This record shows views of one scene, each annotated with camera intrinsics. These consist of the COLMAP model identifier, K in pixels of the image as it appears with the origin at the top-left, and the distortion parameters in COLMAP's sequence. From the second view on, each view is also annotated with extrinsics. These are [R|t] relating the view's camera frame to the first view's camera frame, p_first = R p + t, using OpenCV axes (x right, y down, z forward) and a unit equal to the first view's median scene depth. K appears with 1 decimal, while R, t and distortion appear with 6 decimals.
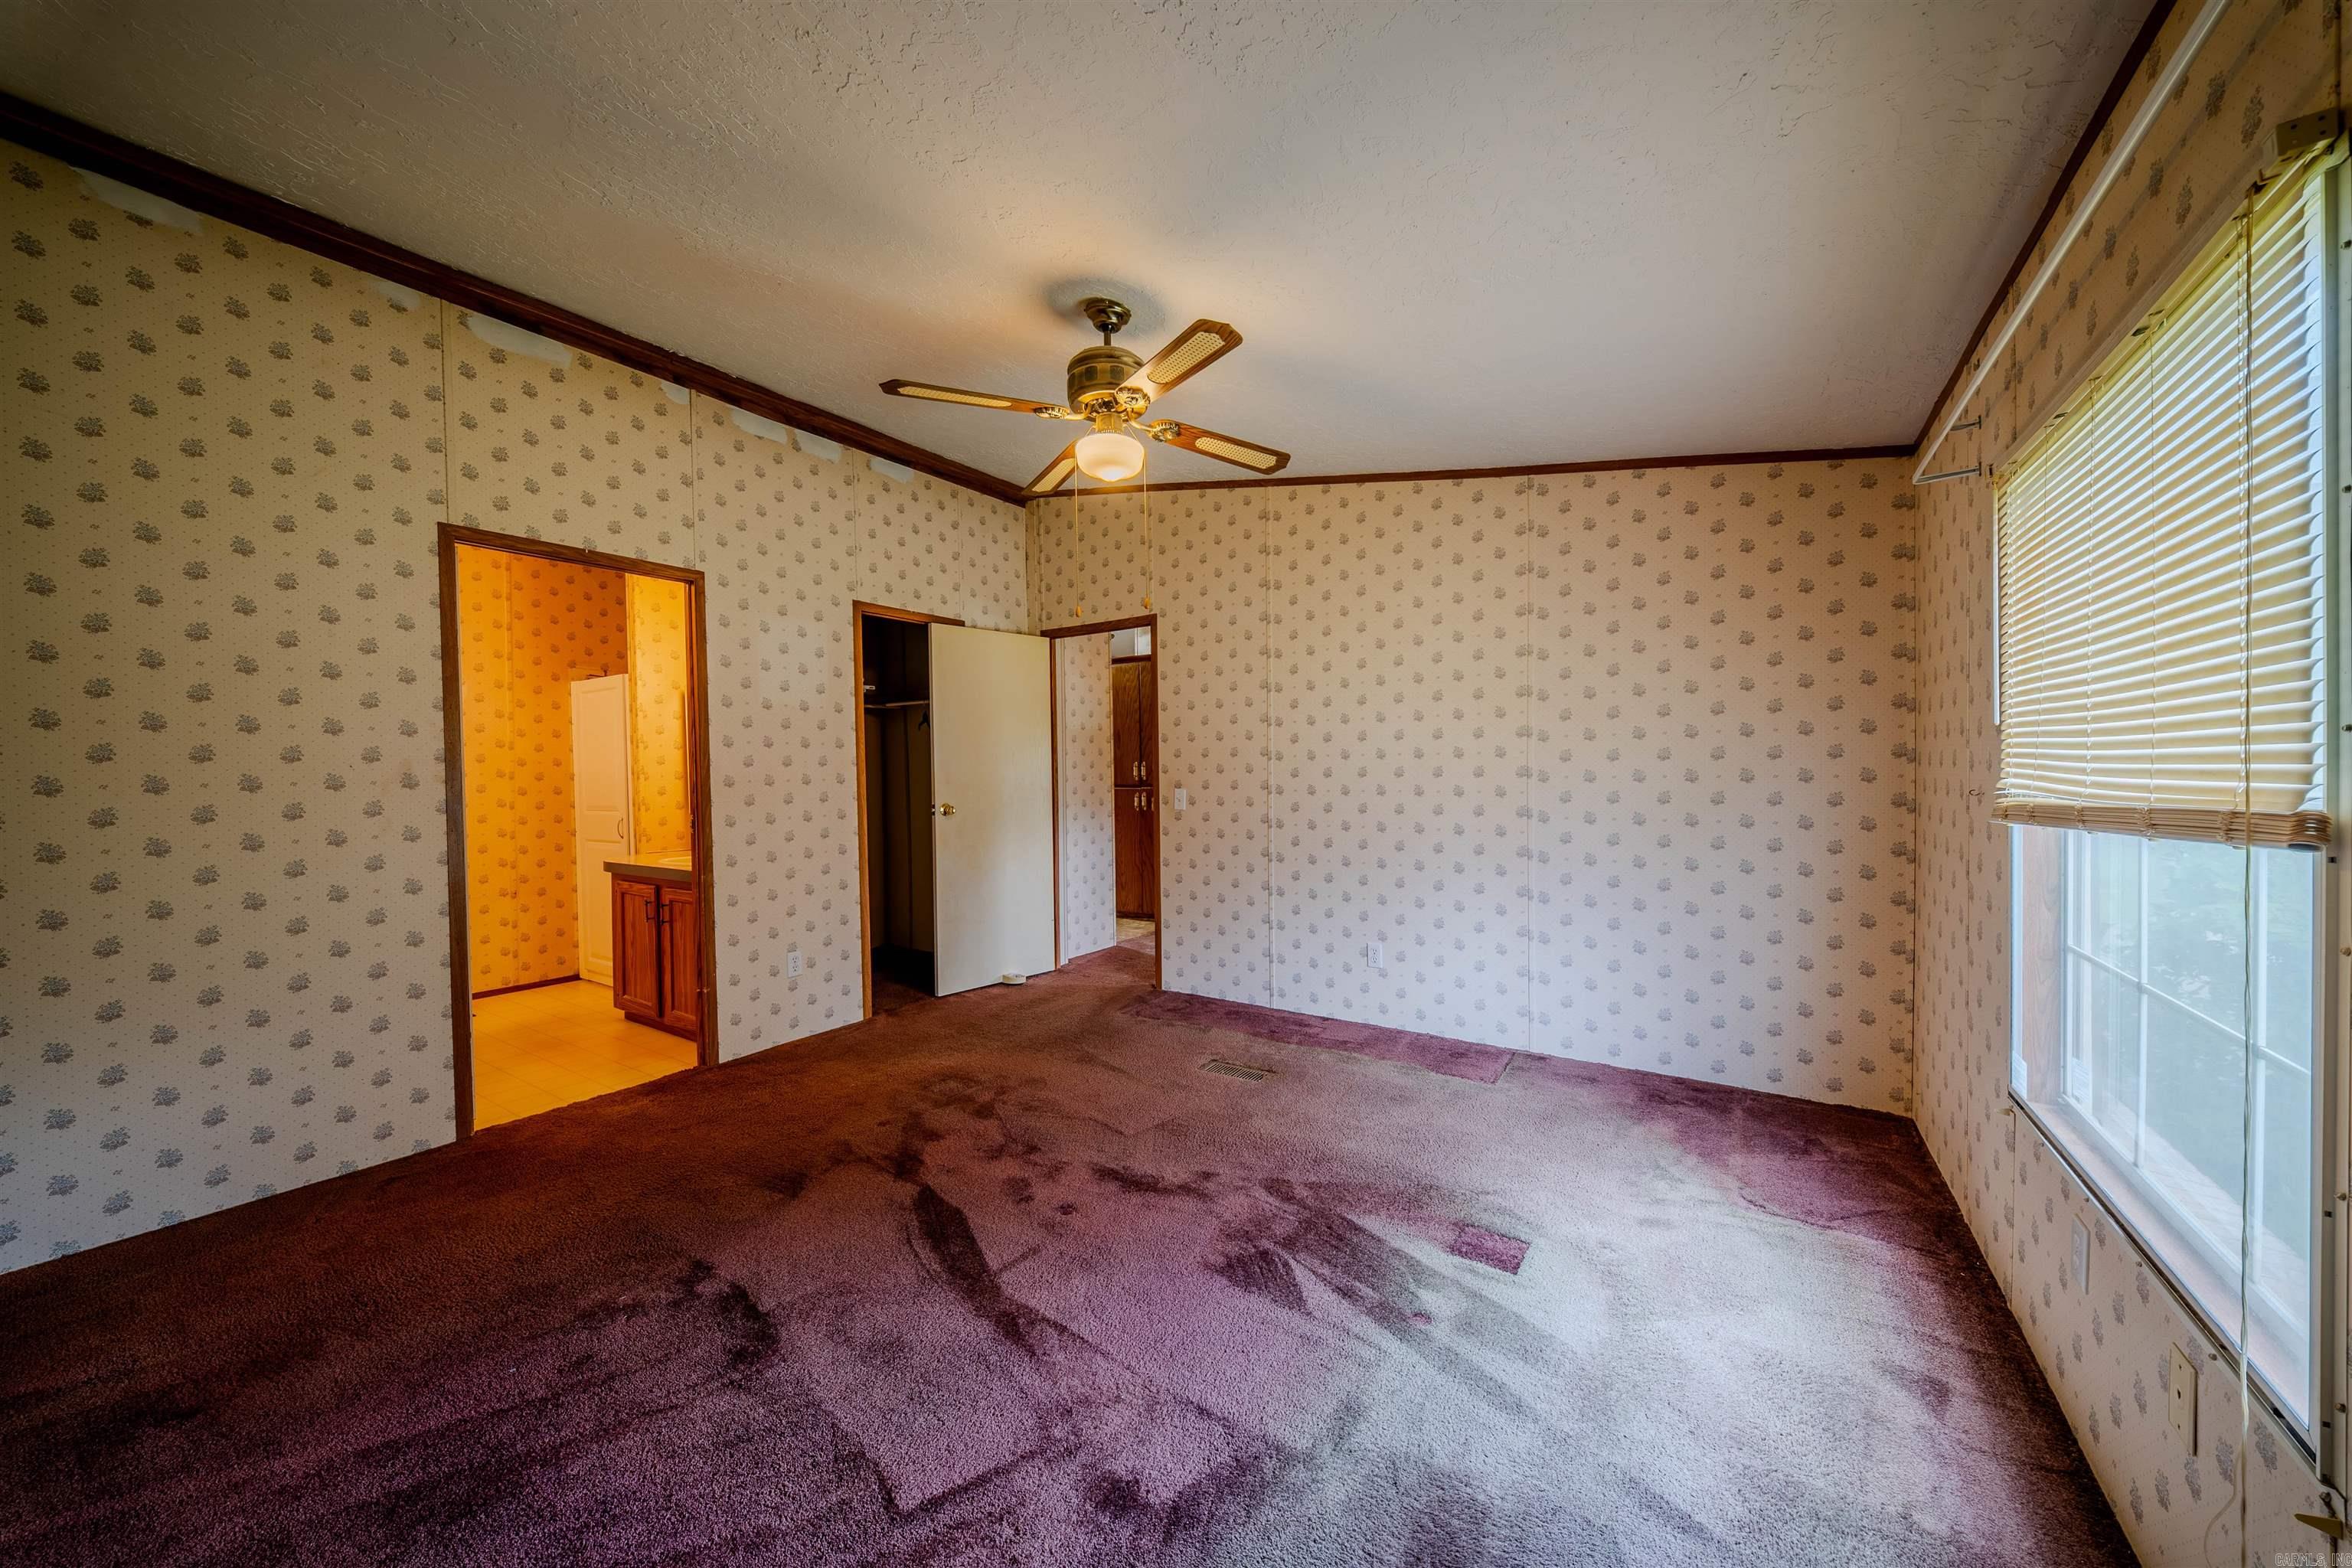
lens RADIAL K [[827.8, 0, 1171.7], [0, 827.8, 783.0], [0, 0, 1]] dist [0.005802, -0.005962]
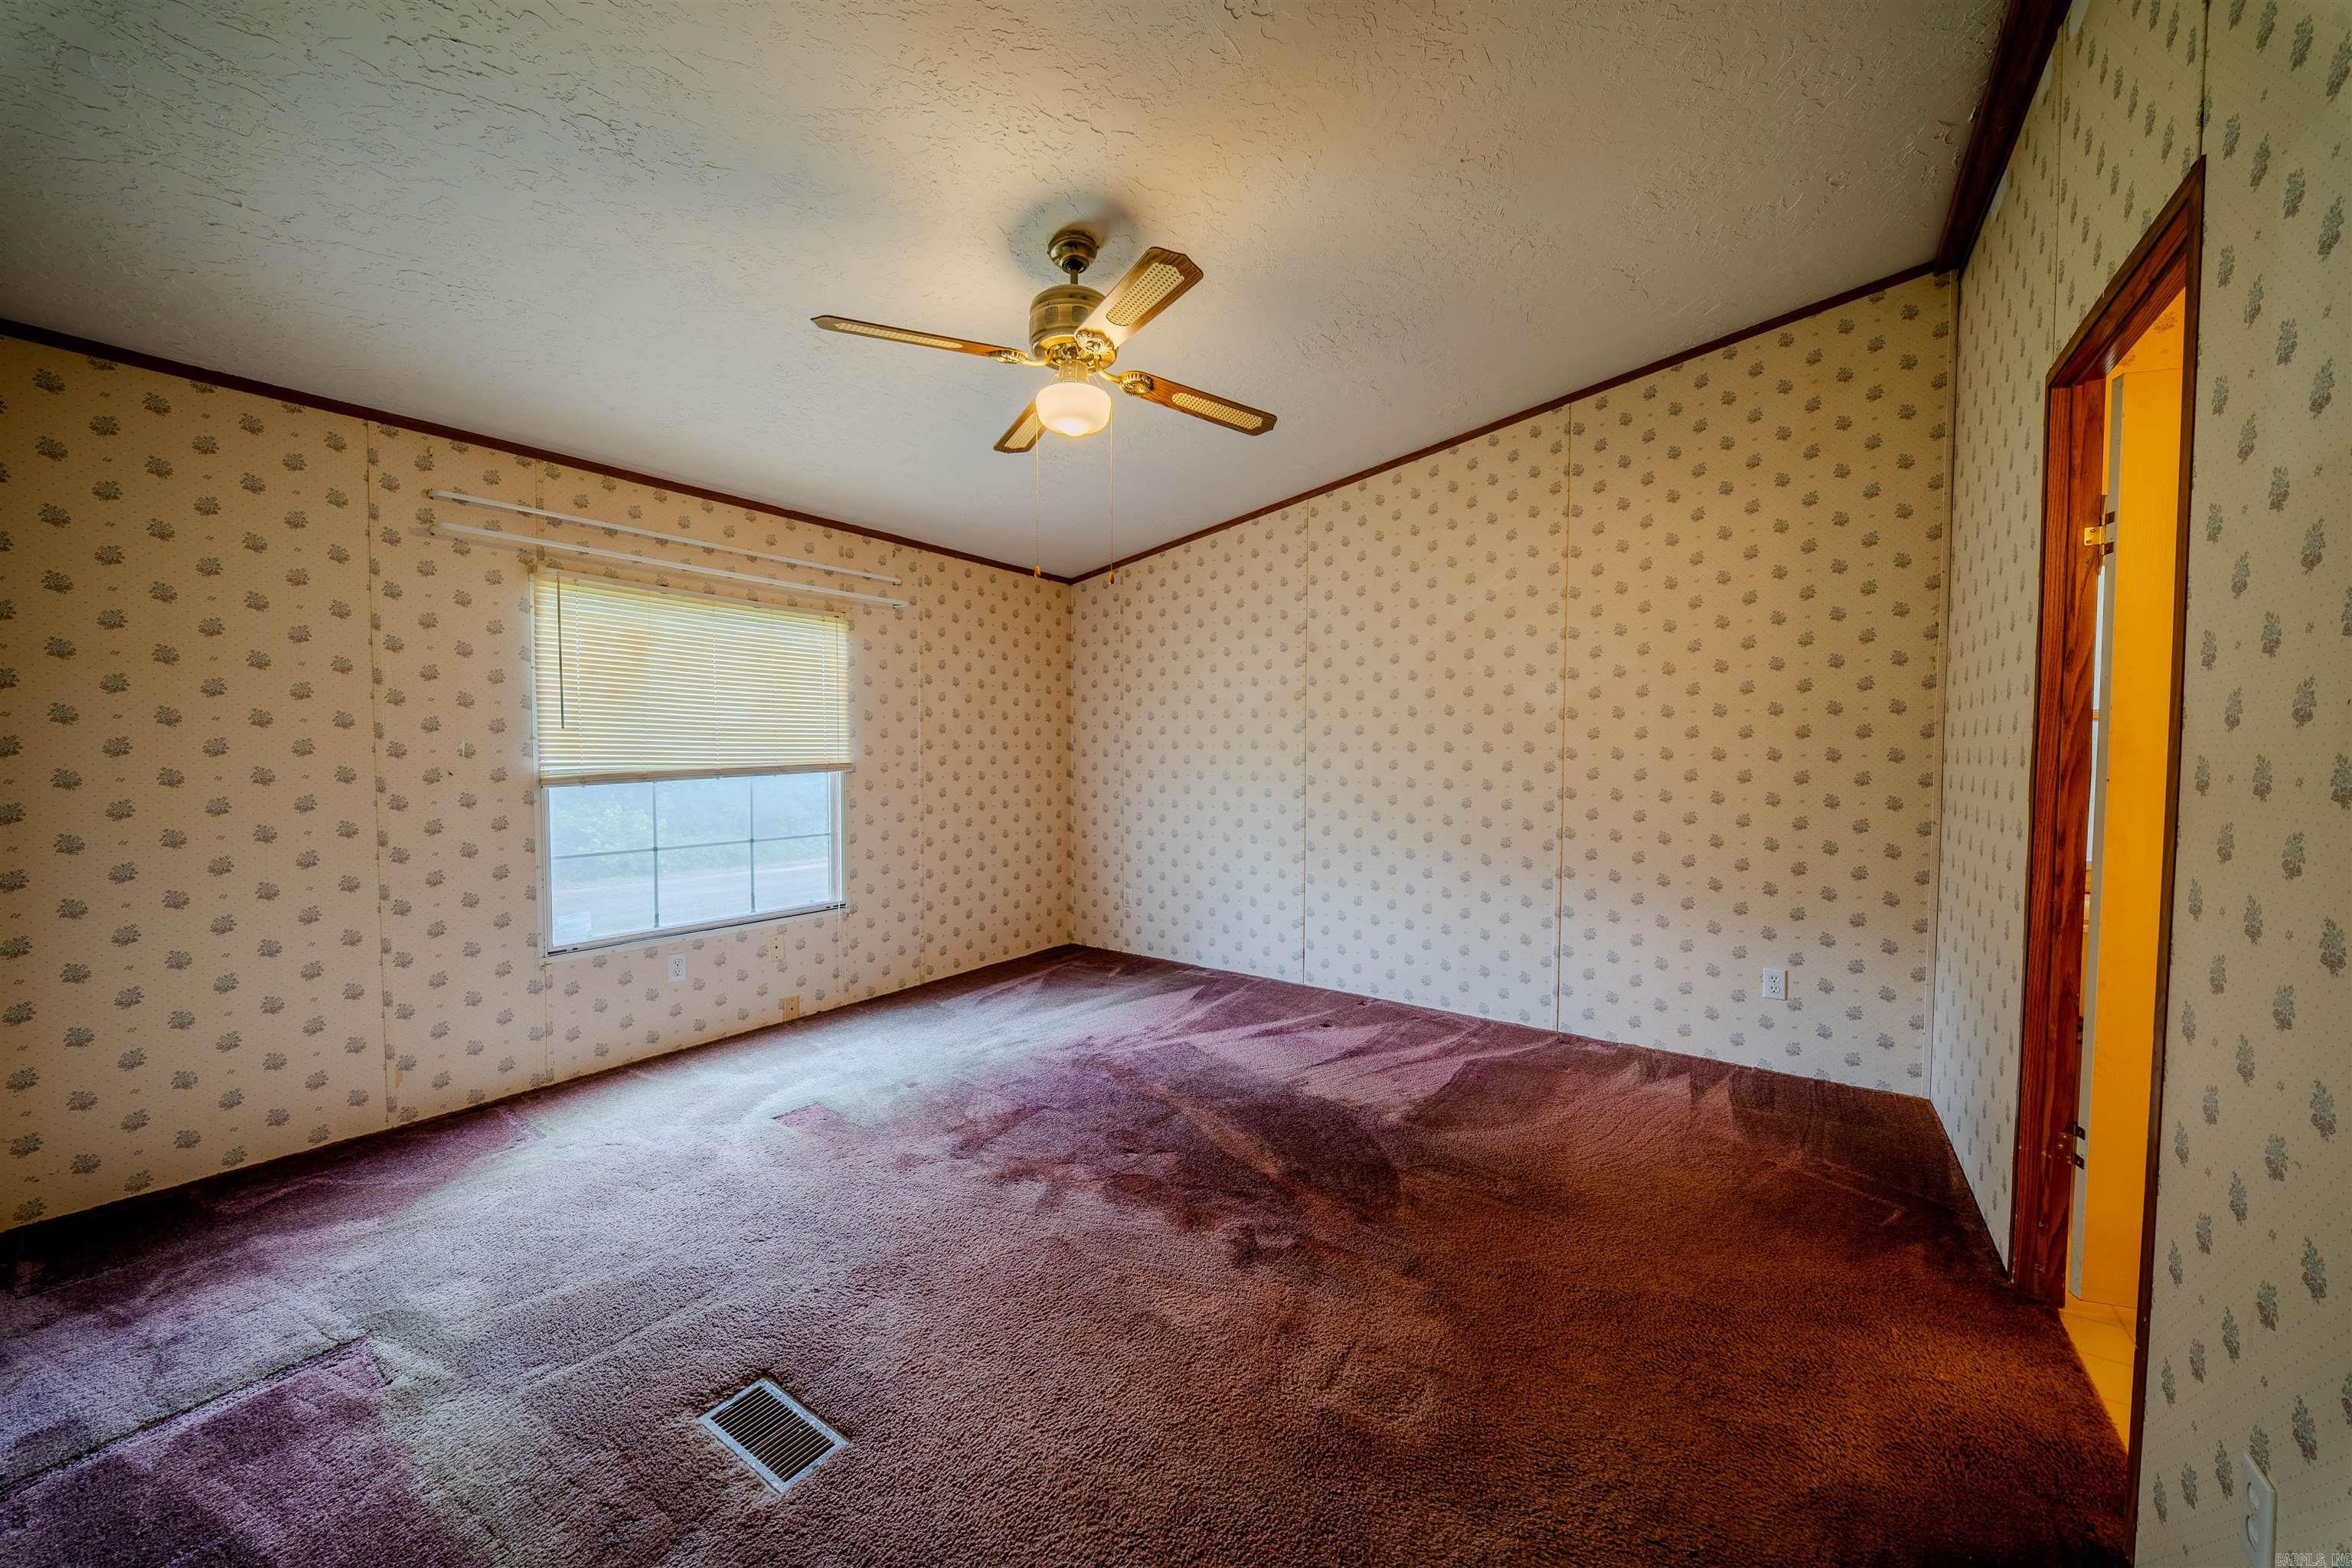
lens RADIAL K [[796.8, 0, 1185.0], [0, 796.8, 781.1], [0, 0, 1]] dist [-0.003555, -0.000180]
pose [[-0.999649, 0.008075, 0.025220, -0.168068], [0.009133, 0.999070, 0.042144, -0.009630], [-0.024857, 0.042360, -0.998793, 1.292513]]
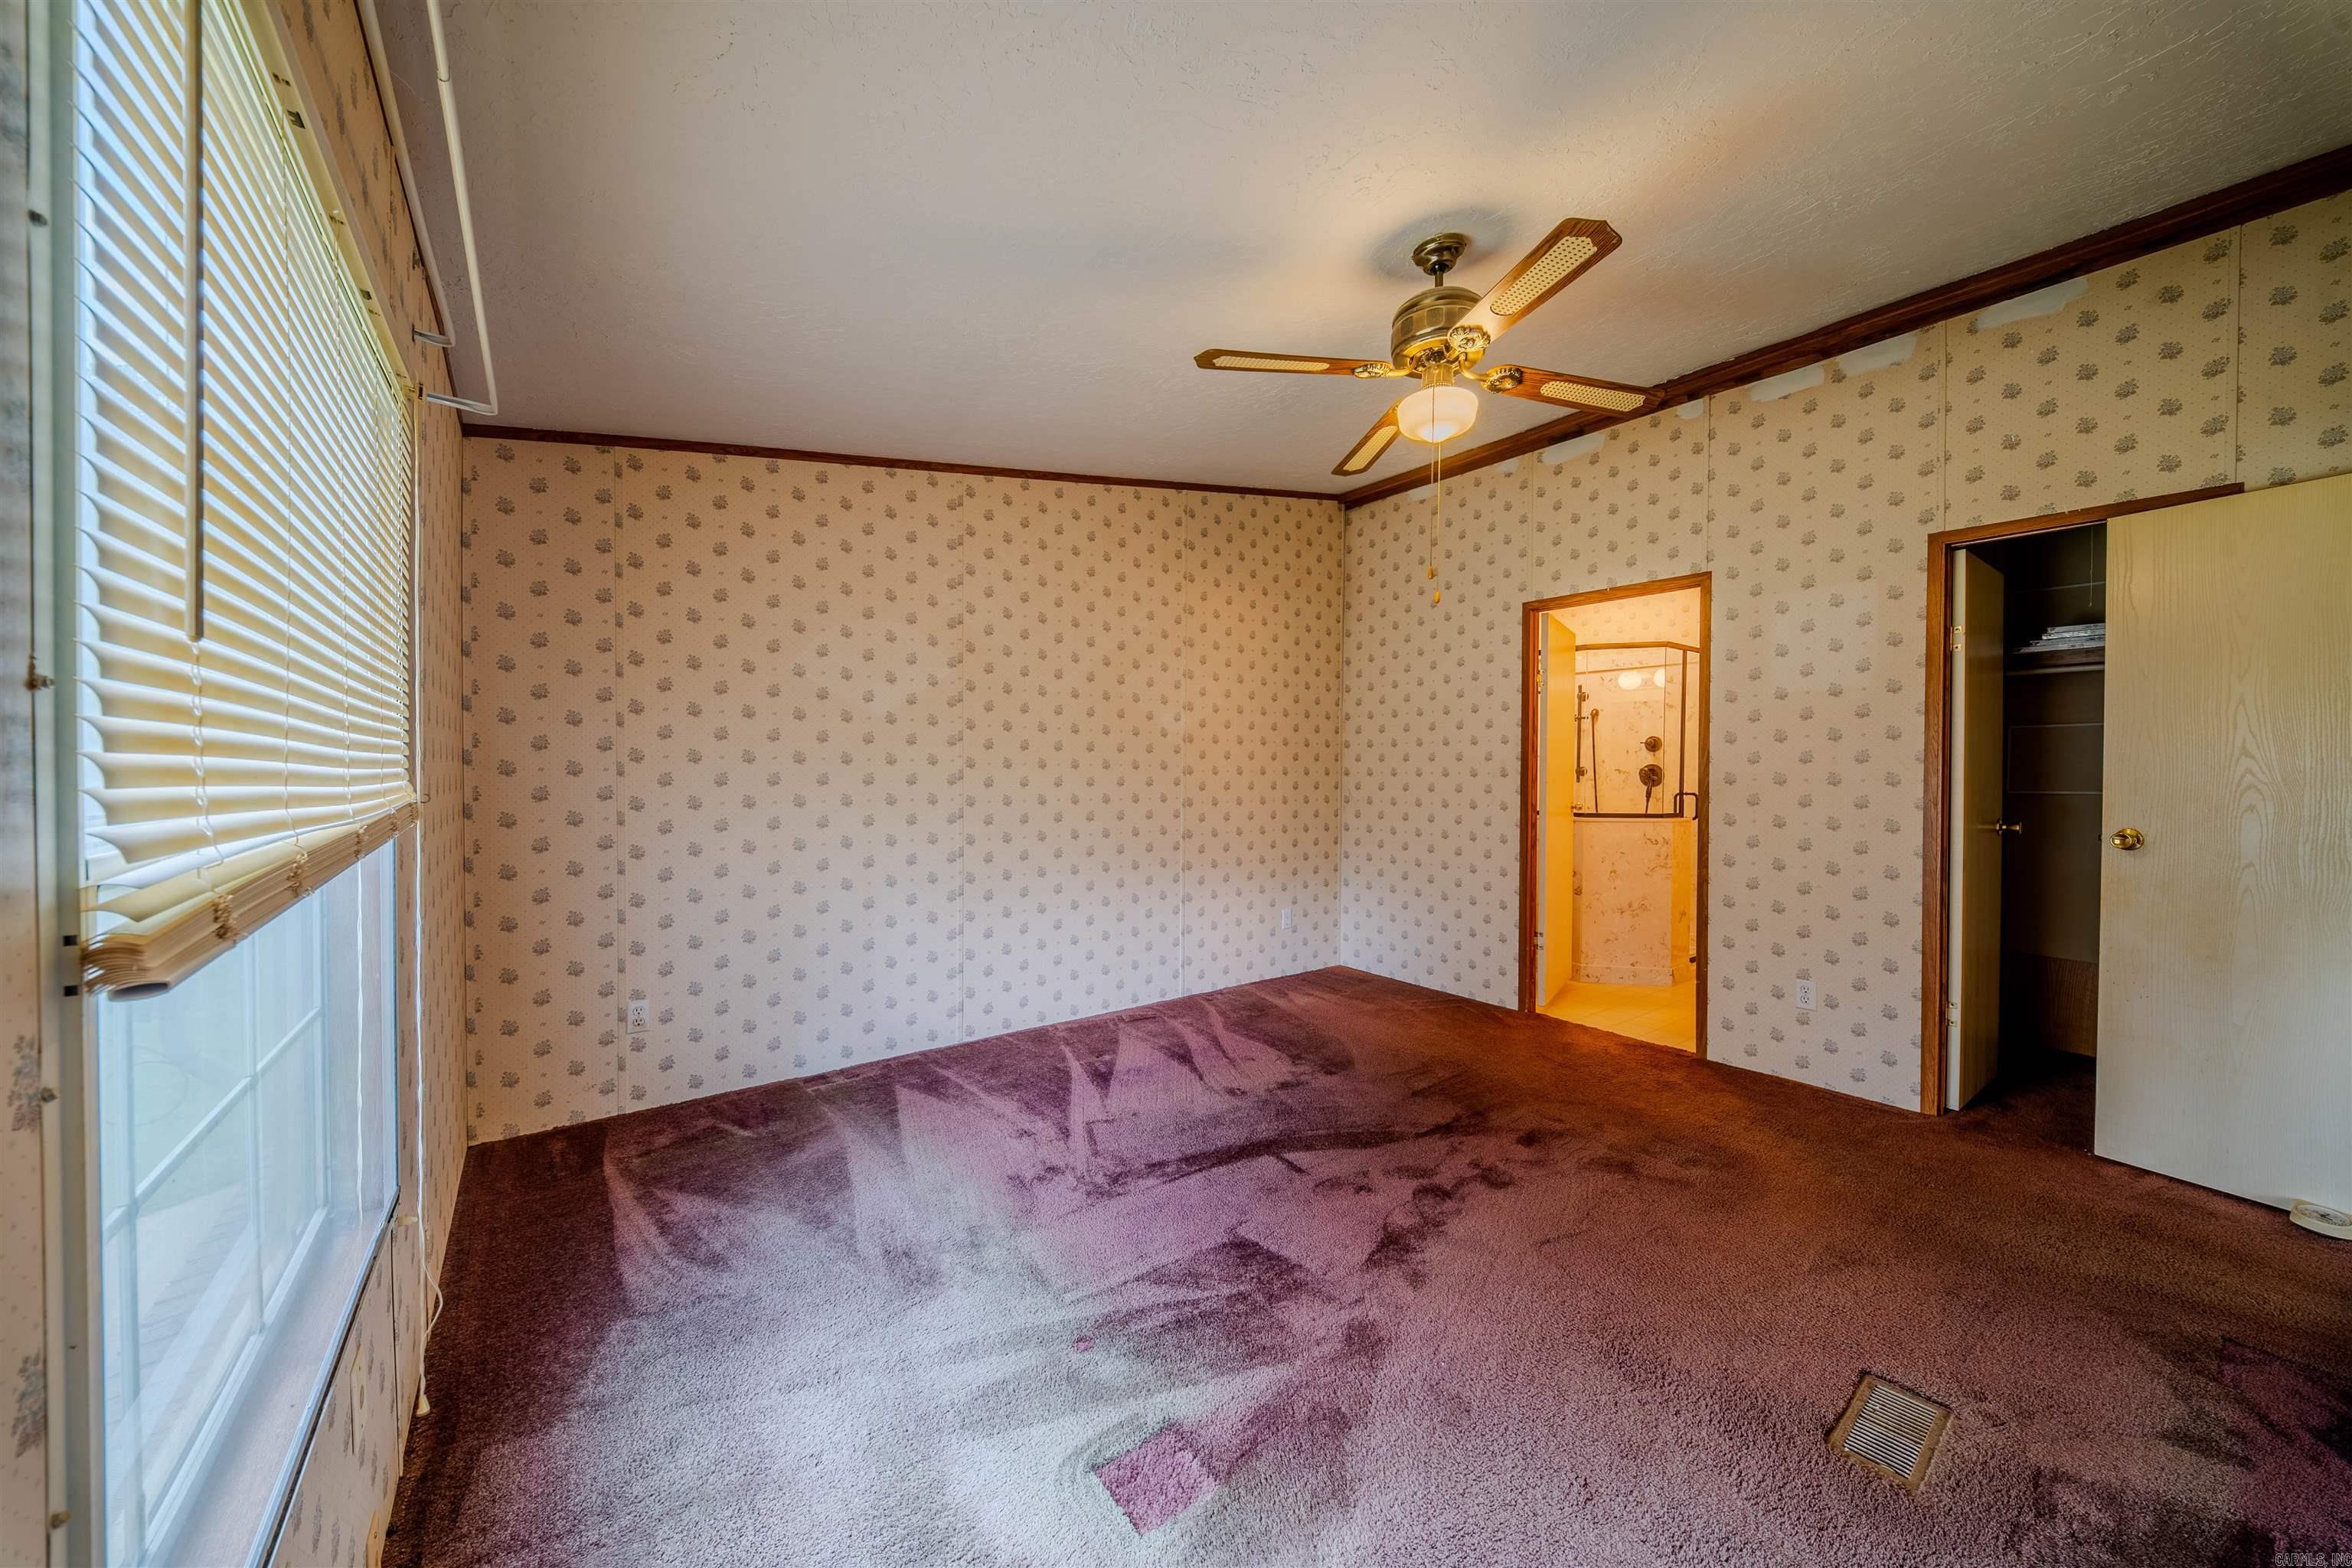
lens RADIAL K [[827.8, 0, 1189.9], [0, 827.8, 776.5], [0, 0, 1]] dist [0.005802, -0.005962]
pose [[-0.324627, 0.021529, -0.945597, 0.588414], [-0.012334, 0.999560, 0.026992, -0.022793], [0.945762, 0.020425, -0.324218, 0.711394]]
